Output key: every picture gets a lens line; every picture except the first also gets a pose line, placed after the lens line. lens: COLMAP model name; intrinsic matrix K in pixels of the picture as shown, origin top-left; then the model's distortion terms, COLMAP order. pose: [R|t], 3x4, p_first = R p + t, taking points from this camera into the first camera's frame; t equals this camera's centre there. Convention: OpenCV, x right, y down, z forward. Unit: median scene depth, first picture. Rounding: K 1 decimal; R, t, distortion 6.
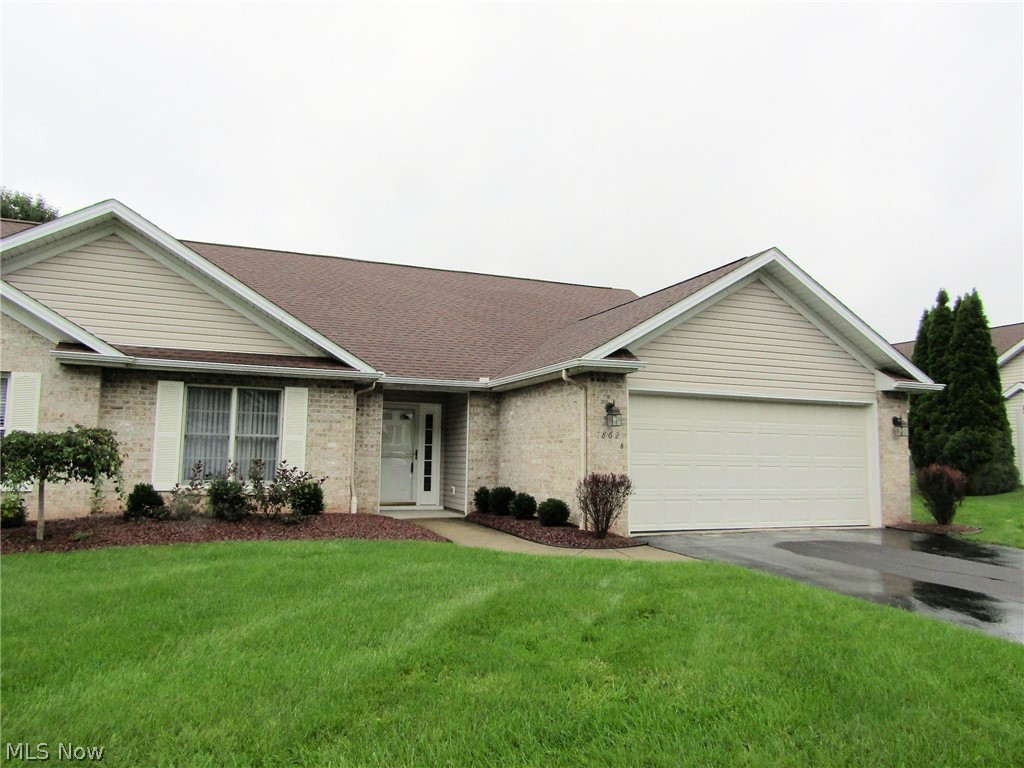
lens RADIAL K [[724.4, 0, 512.0], [0, 724.4, 384.0], [0, 0, 1]] dist [-0.013386, -0.003292]
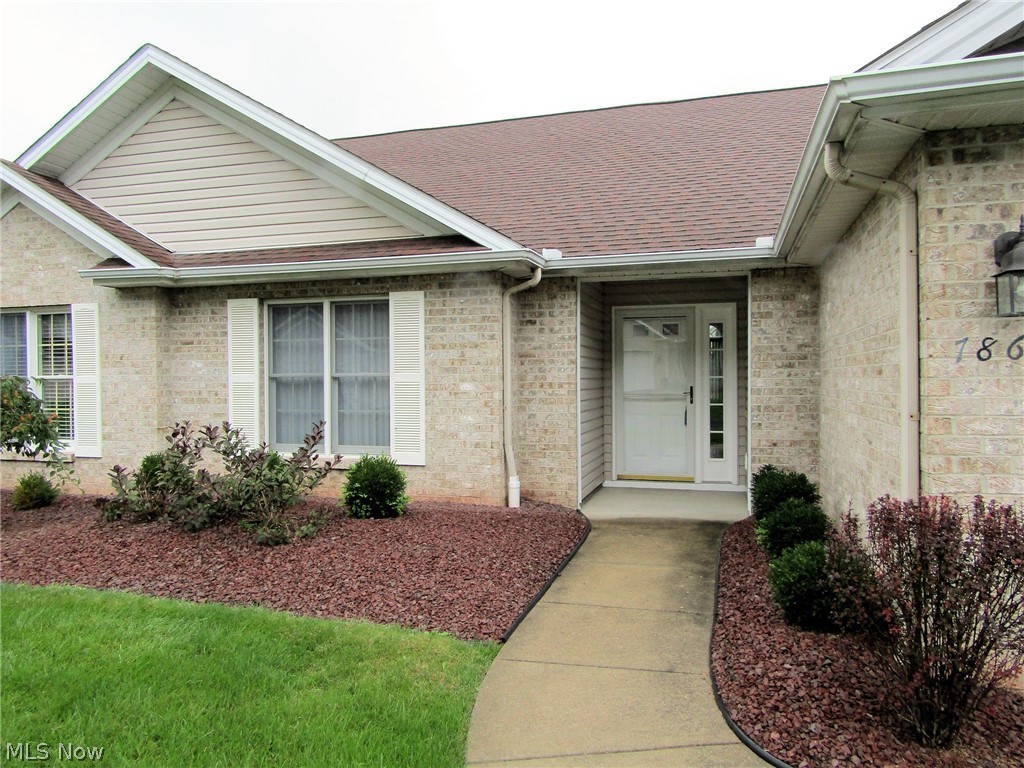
lens RADIAL K [[724.4, 0, 512.0], [0, 724.4, 384.0], [0, 0, 1]] dist [-0.013386, -0.003292]
pose [[0.788253, -0.016915, -0.615119, 0.133326], [0.082219, 0.993554, 0.078039, 0.040634], [0.609834, -0.112089, 0.784562, 0.578069]]
